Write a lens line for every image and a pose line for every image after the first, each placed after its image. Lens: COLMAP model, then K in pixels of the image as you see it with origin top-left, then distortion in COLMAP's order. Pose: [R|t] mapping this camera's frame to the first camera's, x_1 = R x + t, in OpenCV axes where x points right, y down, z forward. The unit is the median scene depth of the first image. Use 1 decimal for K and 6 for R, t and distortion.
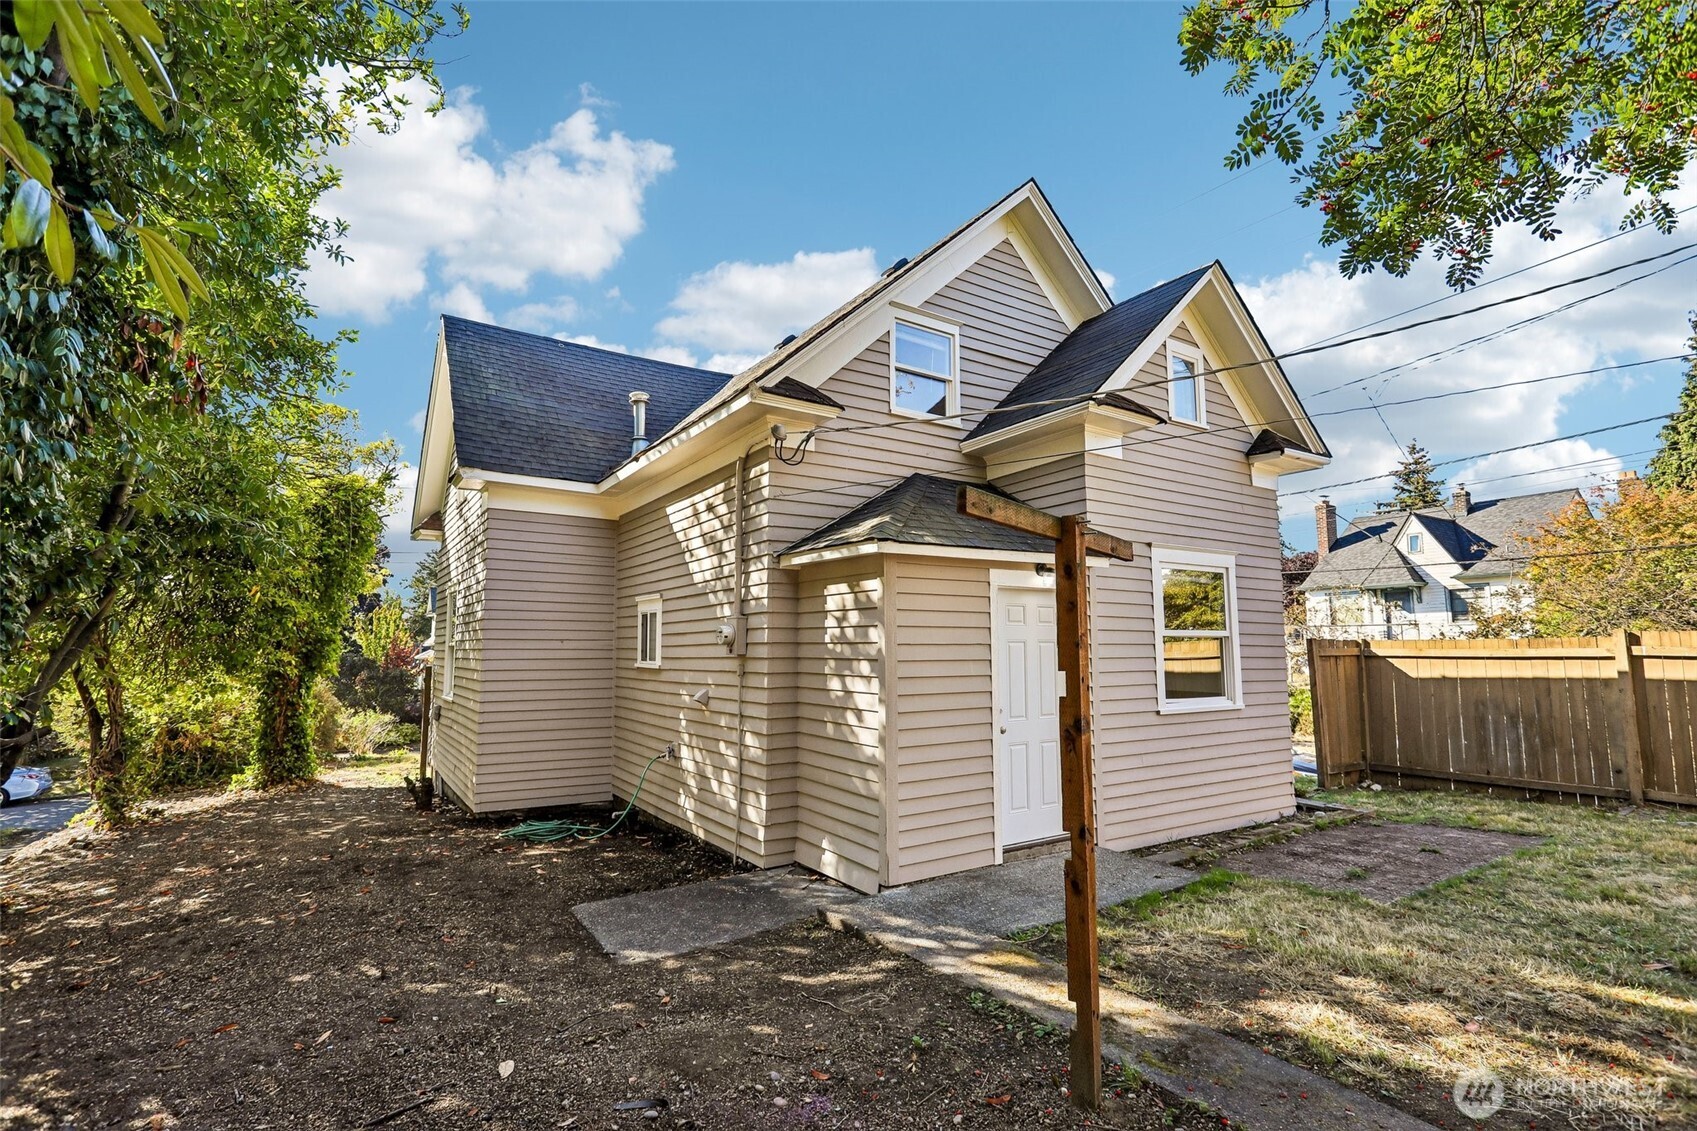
lens RADIAL K [[795.6, 0, 855.1], [0, 795.6, 571.3], [0, 0, 1]] dist [-0.003772, 0.002801]
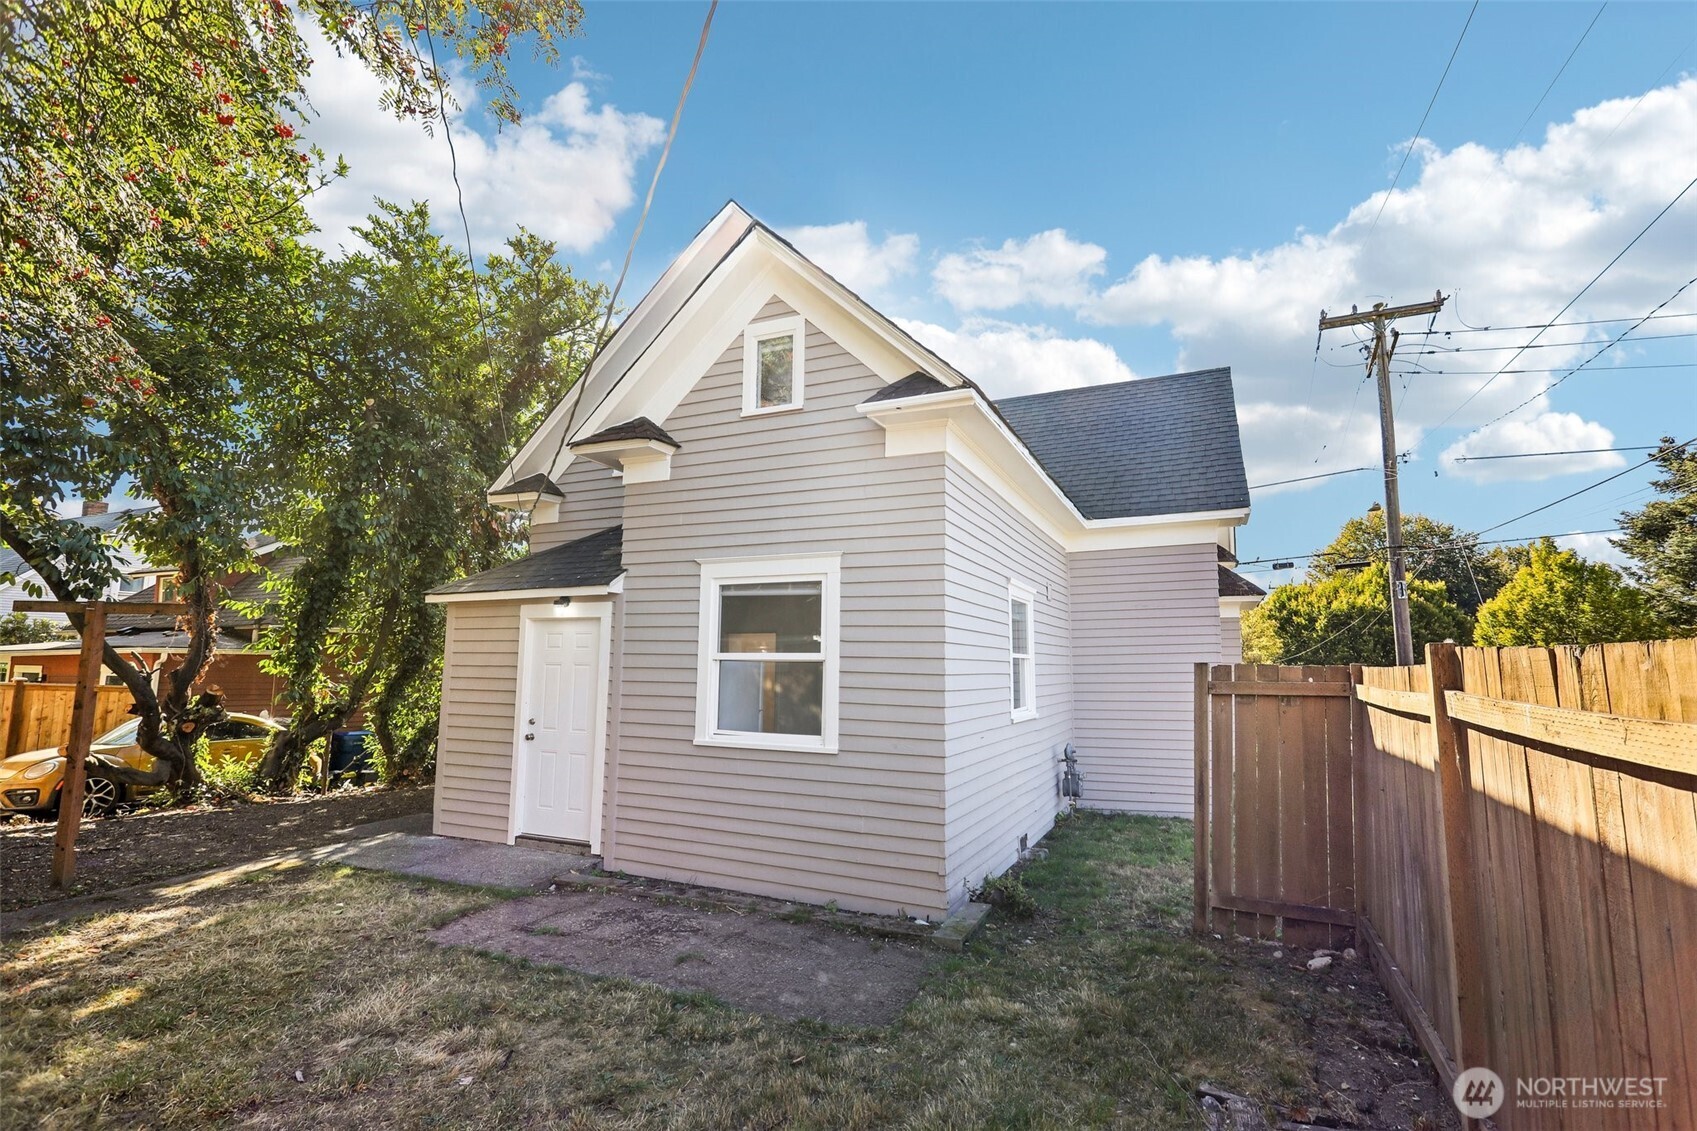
lens RADIAL K [[795.6, 0, 859.4], [0, 795.6, 566.4], [0, 0, 1]] dist [-0.003772, 0.002801]
pose [[0.528077, -0.097098, -0.843627, 1.279912], [0.072618, 0.994966, -0.069060, 0.051574], [0.846086, -0.024793, 0.532470, 0.669674]]
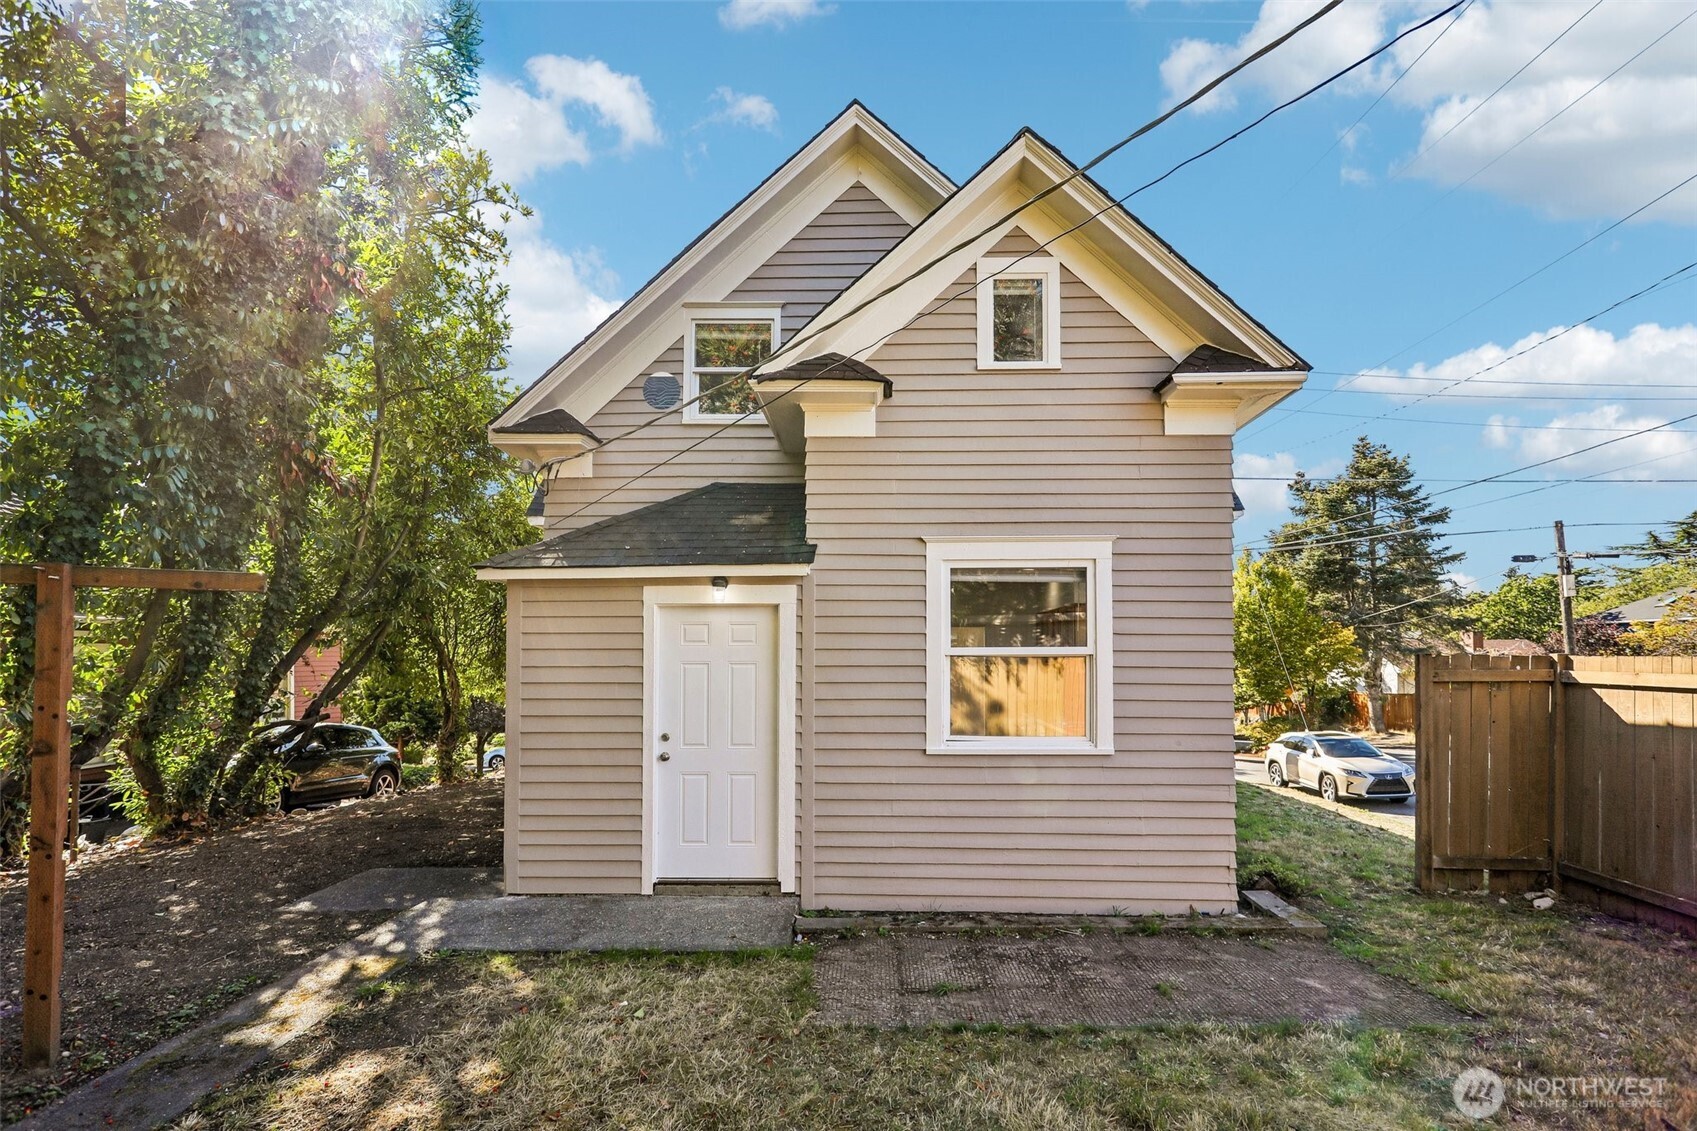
lens RADIAL K [[795.6, 0, 779.1], [0, 795.6, 649.5], [0, 0, 1]] dist [-0.003772, 0.002801]
pose [[0.822543, -0.007472, -0.568654, 0.709073], [0.053980, 0.996425, 0.064987, 0.016172], [0.566136, -0.084150, 0.820006, 0.268648]]
